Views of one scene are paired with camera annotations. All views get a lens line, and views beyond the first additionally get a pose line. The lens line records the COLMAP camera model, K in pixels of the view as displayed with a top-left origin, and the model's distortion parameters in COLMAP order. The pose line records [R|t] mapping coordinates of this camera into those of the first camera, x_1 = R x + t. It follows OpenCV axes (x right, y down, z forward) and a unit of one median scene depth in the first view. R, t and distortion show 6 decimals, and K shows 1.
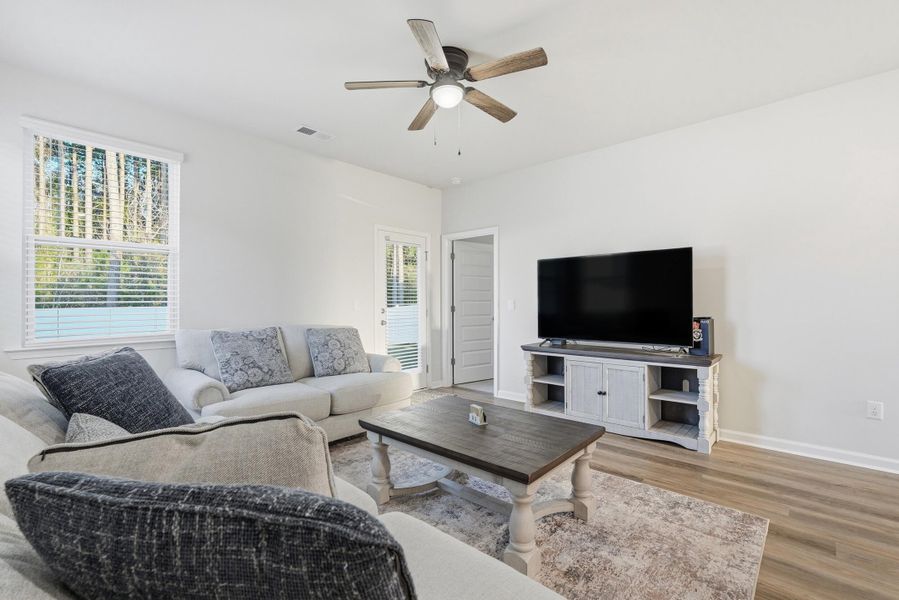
lens RADIAL K [[404.6, 0, 449.5], [0, 404.6, 300.0], [0, 0, 1]] dist [-0.013520, 0.007351]
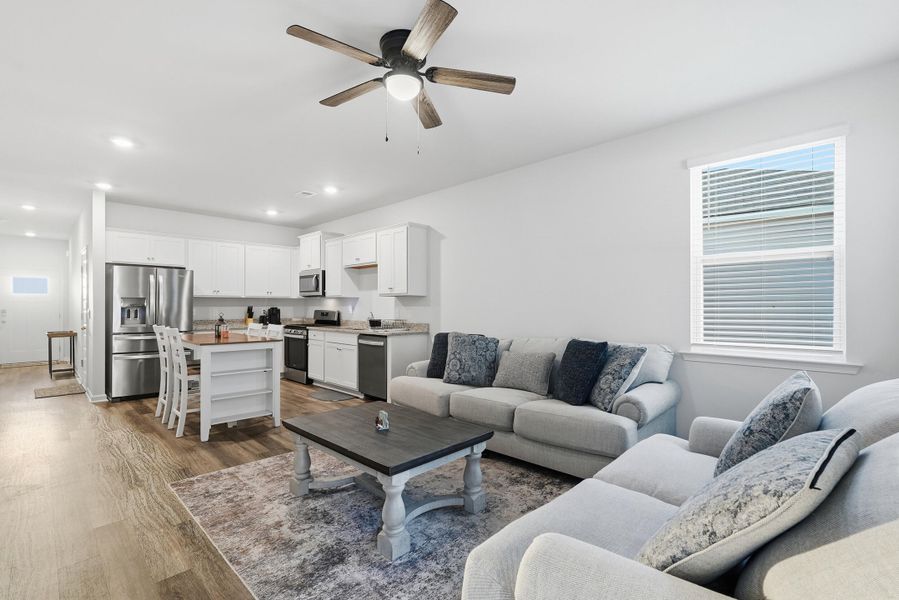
lens RADIAL K [[404.6, 0, 449.5], [0, 404.6, 300.0], [0, 0, 1]] dist [-0.013520, 0.007351]
pose [[-0.999438, 0.005483, 0.033072, -0.106126], [0.004811, 0.999781, -0.020367, -0.012436], [-0.033177, -0.020196, -0.999245, 1.480059]]
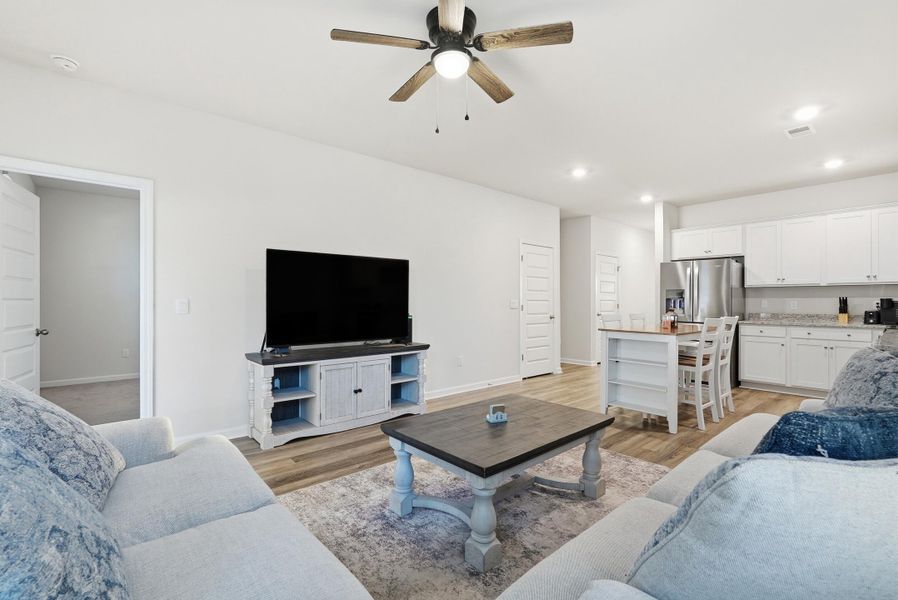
lens RADIAL K [[404.1, 0, 449.0], [0, 404.1, 300.0], [0, 0, 1]] dist [-0.013520, 0.007351]
pose [[0.109992, 0.005865, 0.993915, -0.675845], [-0.007502, 0.999959, -0.005071, 0.002358], [-0.993904, -0.006899, 0.110032, 0.712460]]
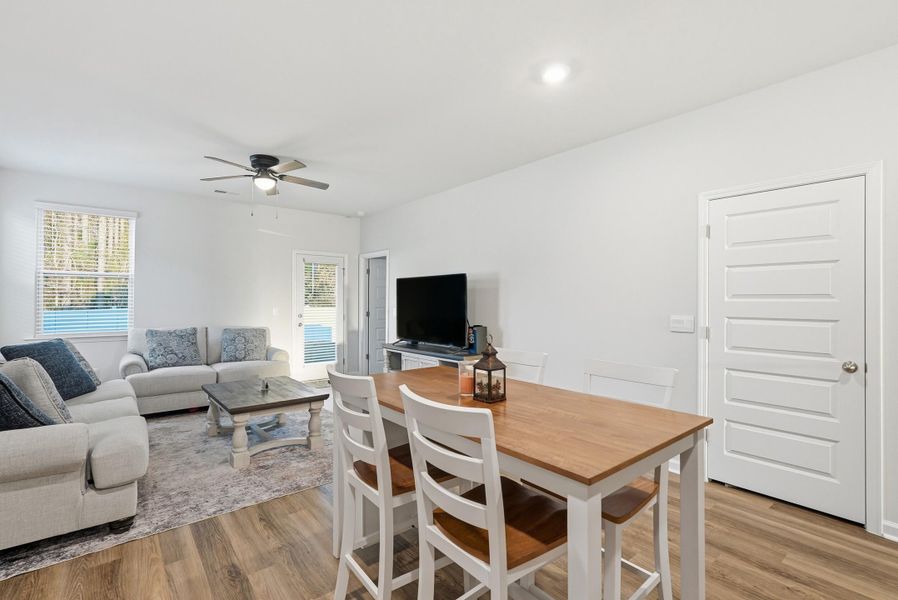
lens RADIAL K [[416.9, 0, 449.0], [0, 416.9, 300.0], [0, 0, 1]] dist [-0.001765, -0.000243]
pose [[0.989568, 0.005810, -0.143951, 0.737743], [-0.005391, 0.999980, 0.003300, -0.045327], [0.143967, -0.002489, 0.989579, -0.389088]]
